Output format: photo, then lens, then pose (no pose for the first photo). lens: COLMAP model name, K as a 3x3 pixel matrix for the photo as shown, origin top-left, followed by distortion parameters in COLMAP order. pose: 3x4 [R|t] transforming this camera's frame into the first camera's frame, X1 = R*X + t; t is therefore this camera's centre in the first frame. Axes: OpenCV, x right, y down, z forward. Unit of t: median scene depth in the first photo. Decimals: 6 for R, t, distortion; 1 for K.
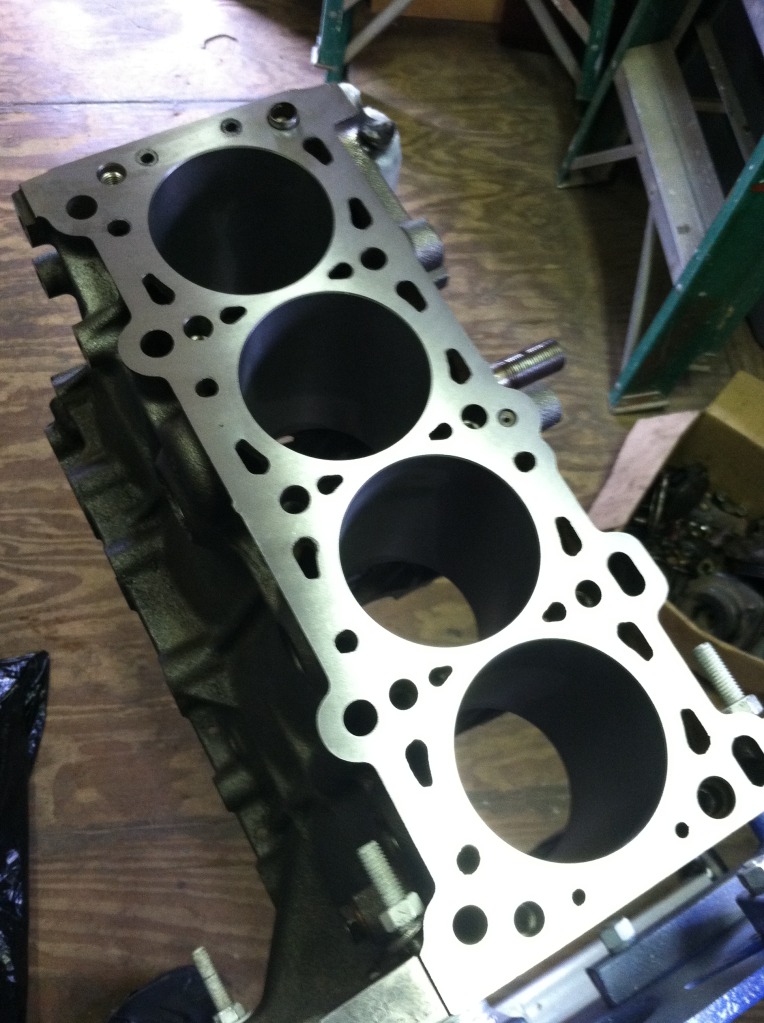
lens RADIAL K [[965.8, 0, 387.1], [0, 965.8, 492.4], [0, 0, 1]] dist [0.009495, -0.163085]
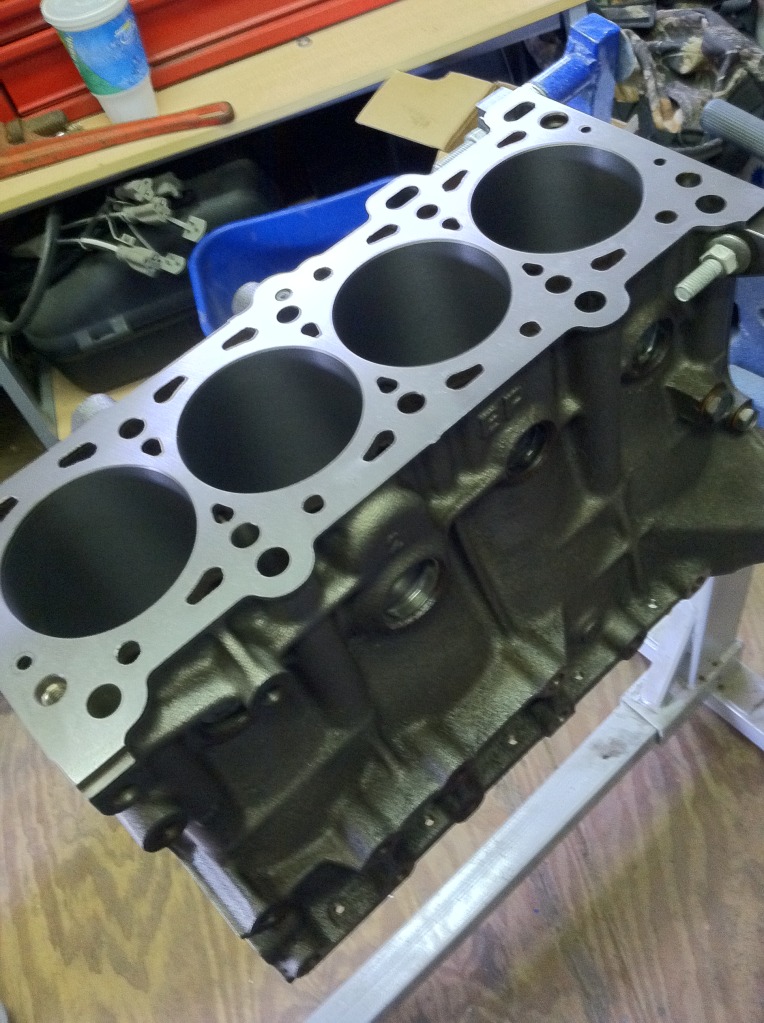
lens RADIAL K [[968.5, 0, 379.9], [0, 968.5, 531.0], [0, 0, 1]] dist [0.054996, -0.233344]
pose [[-0.219137, -0.840092, 0.496209, -0.229098], [0.945519, -0.057344, 0.320478, -0.116358], [-0.240776, 0.539404, 0.806889, 0.075102]]
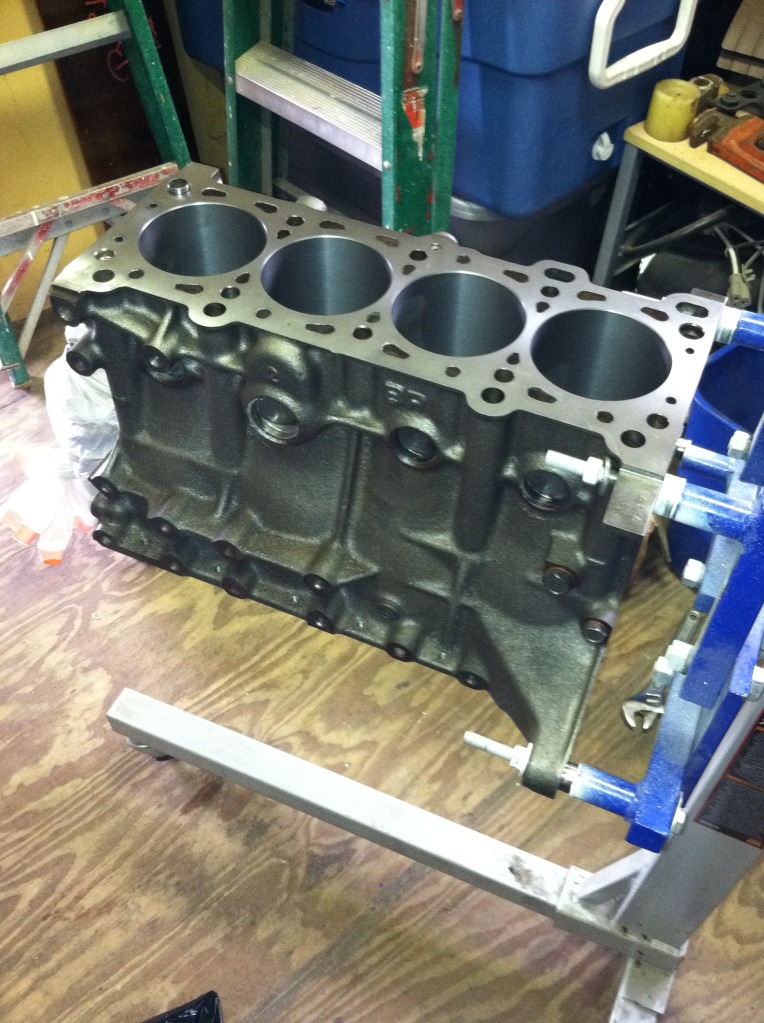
lens RADIAL K [[952.2, 0, 382.0], [0, 952.2, 511.5], [0, 0, 1]] dist [0.011715, -0.152512]
pose [[0.800708, -0.515574, 0.305041, -0.206745], [0.572656, 0.808254, -0.137081, 0.140290], [-0.175875, 0.284445, 0.942422, -0.093115]]
